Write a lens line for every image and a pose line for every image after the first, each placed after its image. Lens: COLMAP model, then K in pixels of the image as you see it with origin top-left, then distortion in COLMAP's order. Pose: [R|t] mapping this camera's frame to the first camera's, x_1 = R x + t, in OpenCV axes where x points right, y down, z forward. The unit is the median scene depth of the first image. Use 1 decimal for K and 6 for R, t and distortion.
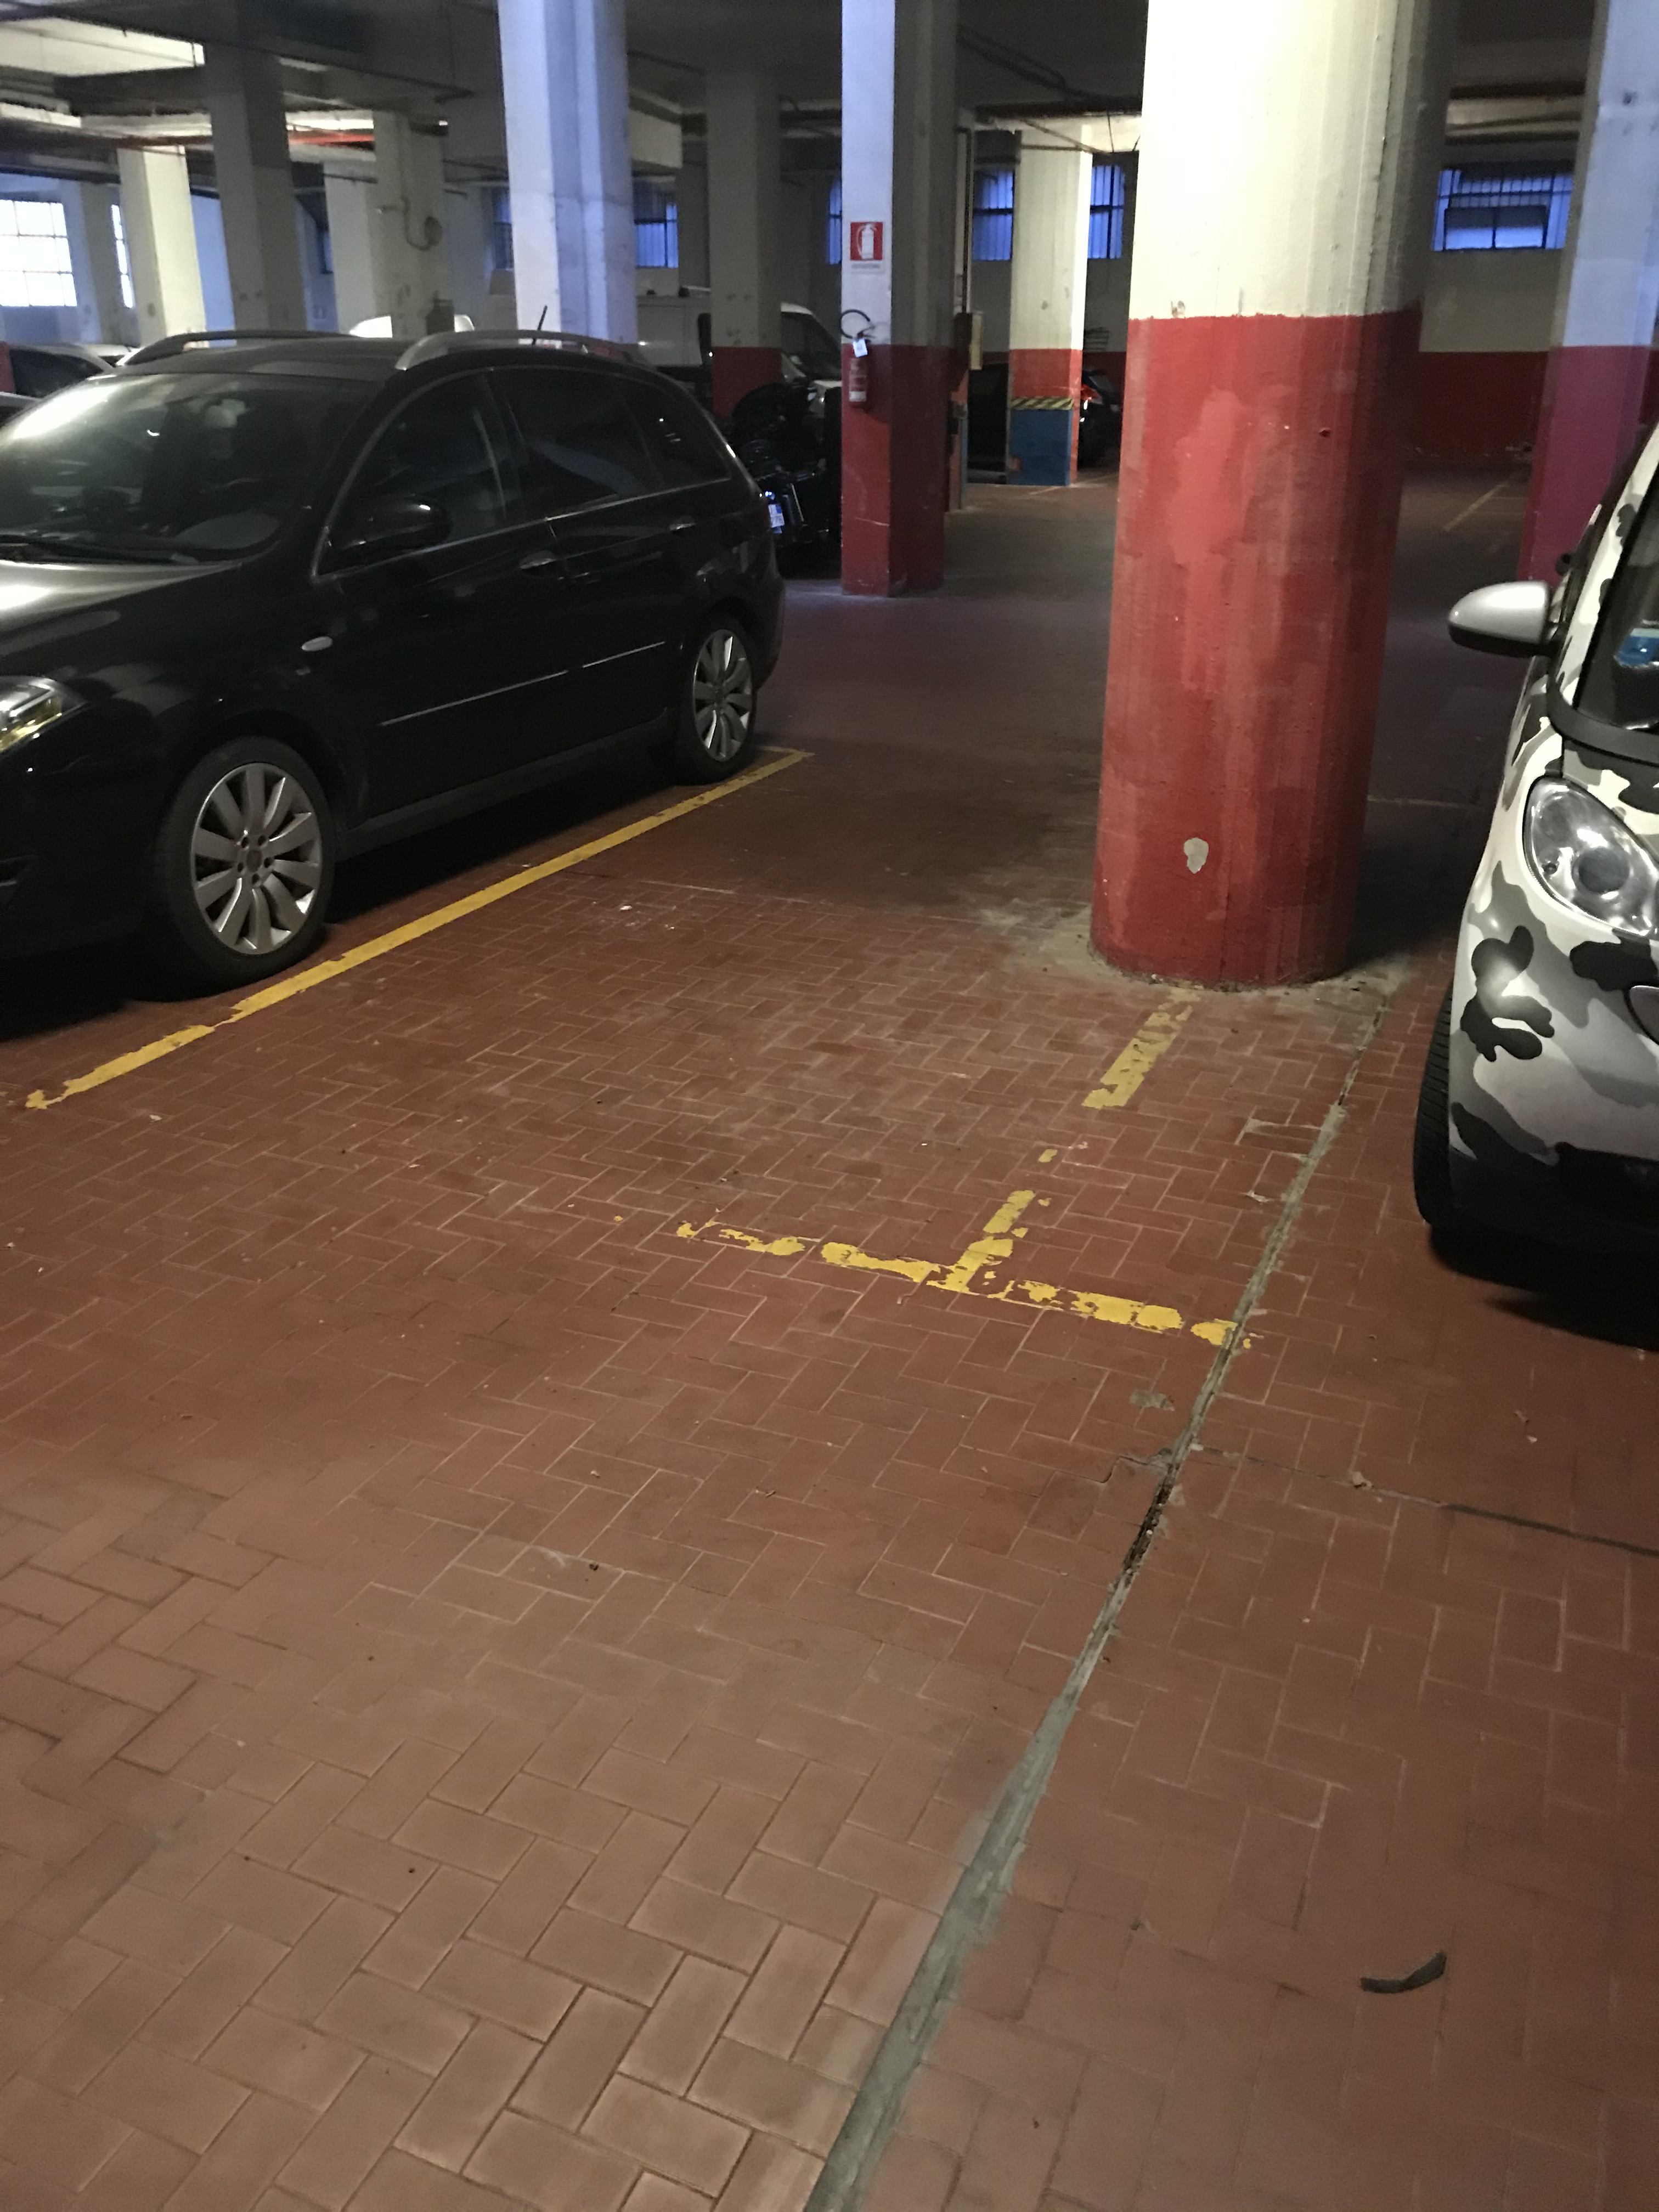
lens RADIAL K [[1802.0, 0, 838.4], [0, 1802.0, 1113.5], [0, 0, 1]] dist [0.049326, -0.002867]
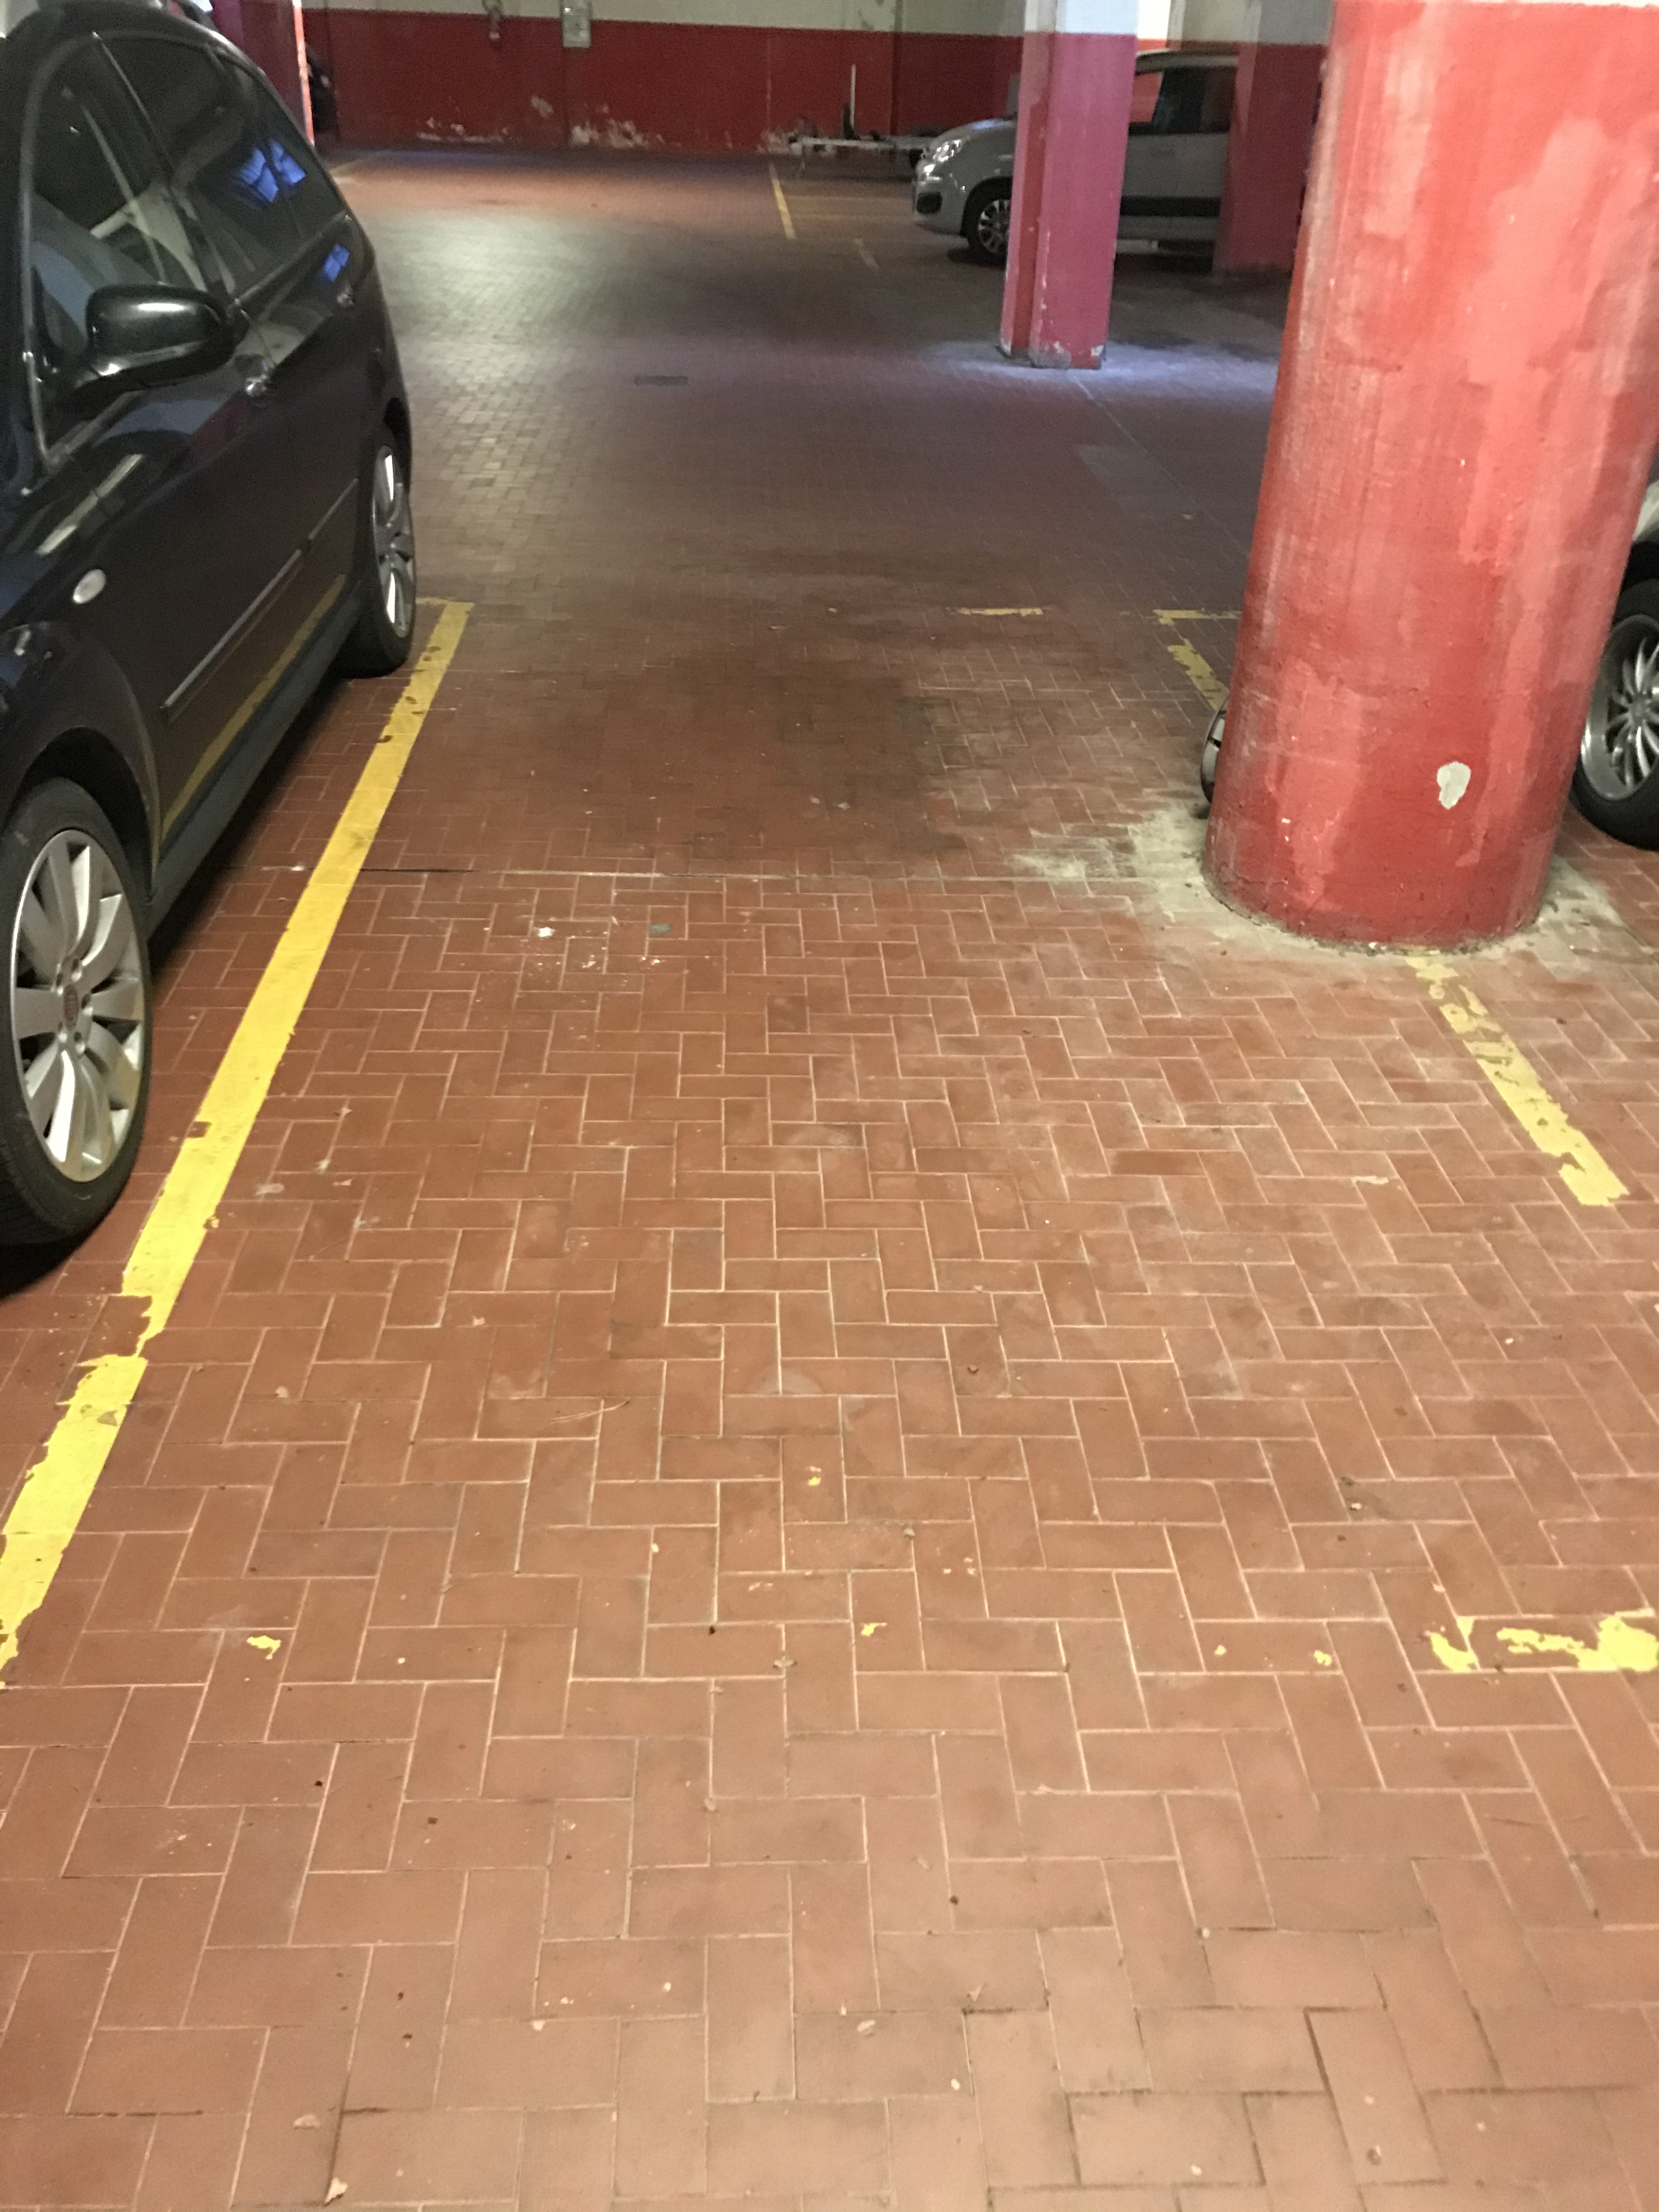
lens RADIAL K [[1802.0, 0, 839.3], [0, 1802.0, 1086.1], [0, 0, 1]] dist [0.049326, -0.002867]
pose [[0.899072, -0.194458, 0.392245, -0.348838], [0.139606, 0.976512, 0.164120, -0.182335], [-0.414946, -0.092796, 0.905101, 0.427112]]
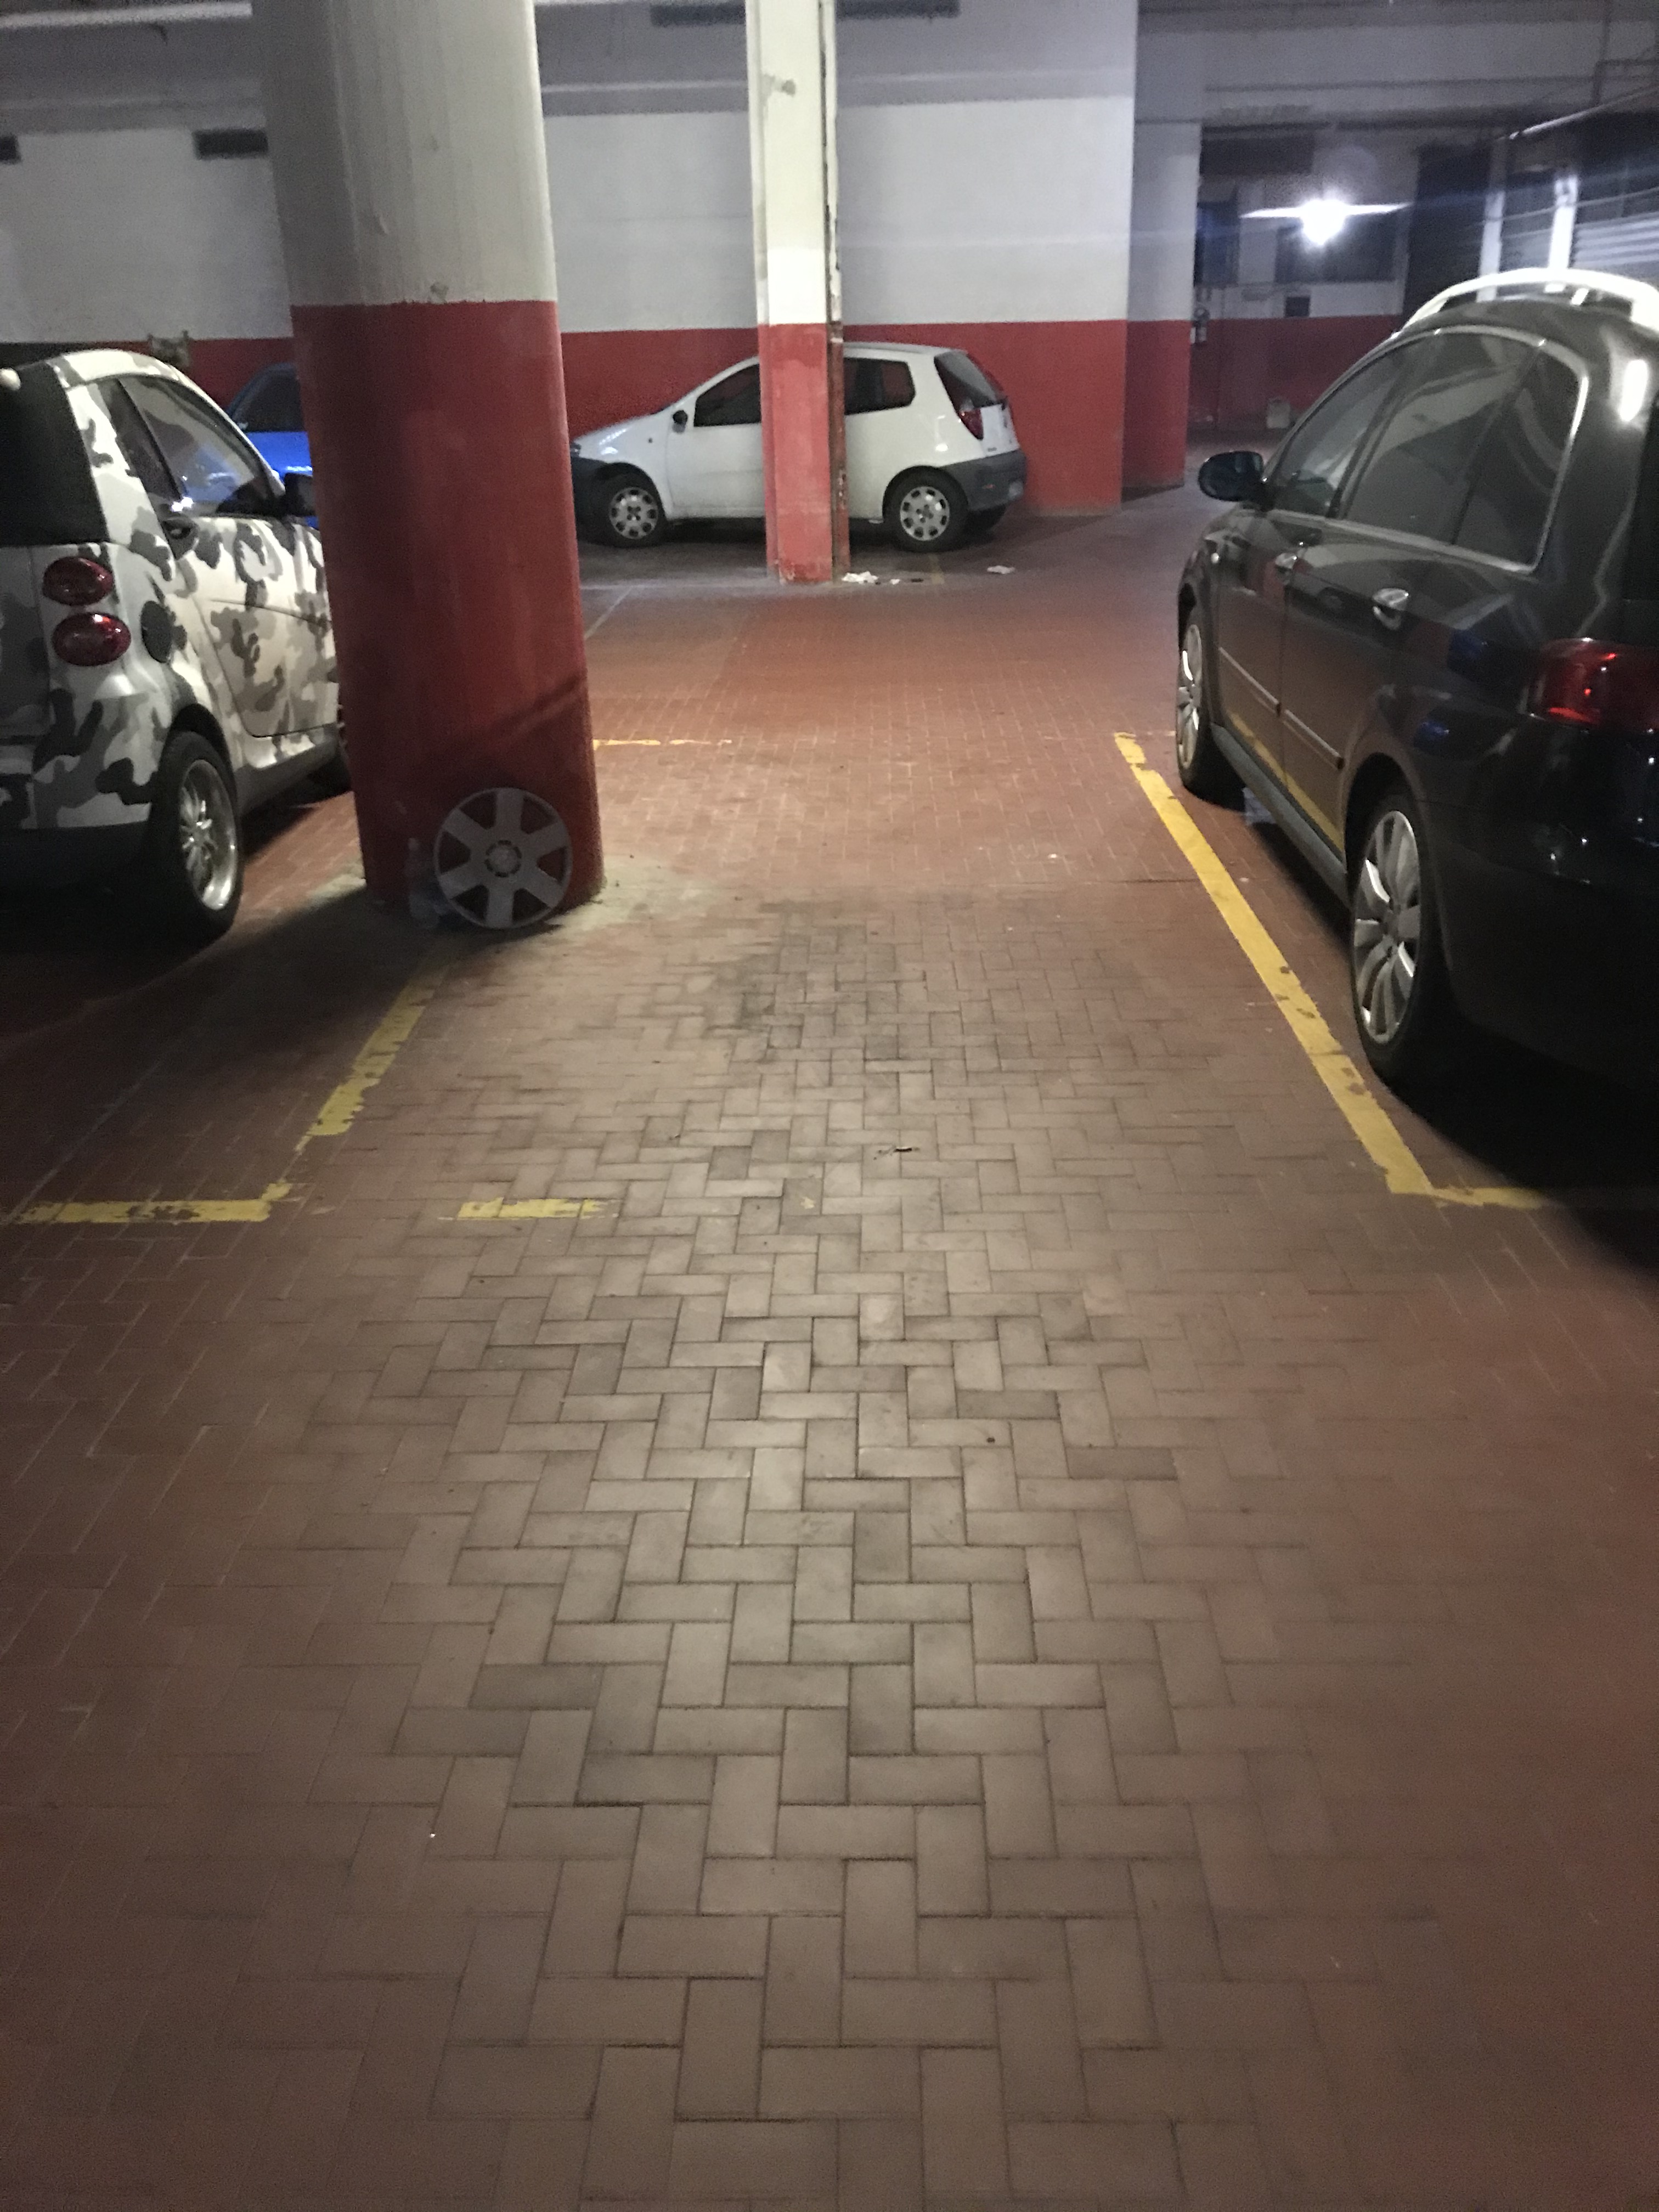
lens RADIAL K [[1802.0, 0, 841.9], [0, 1802.0, 1104.4], [0, 0, 1]] dist [0.049326, -0.002867]
pose [[-0.927643, 0.164119, -0.335473, 0.441439], [-0.123927, 0.712101, 0.691053, -0.860305], [0.352306, 0.682625, -0.640237, 2.065815]]
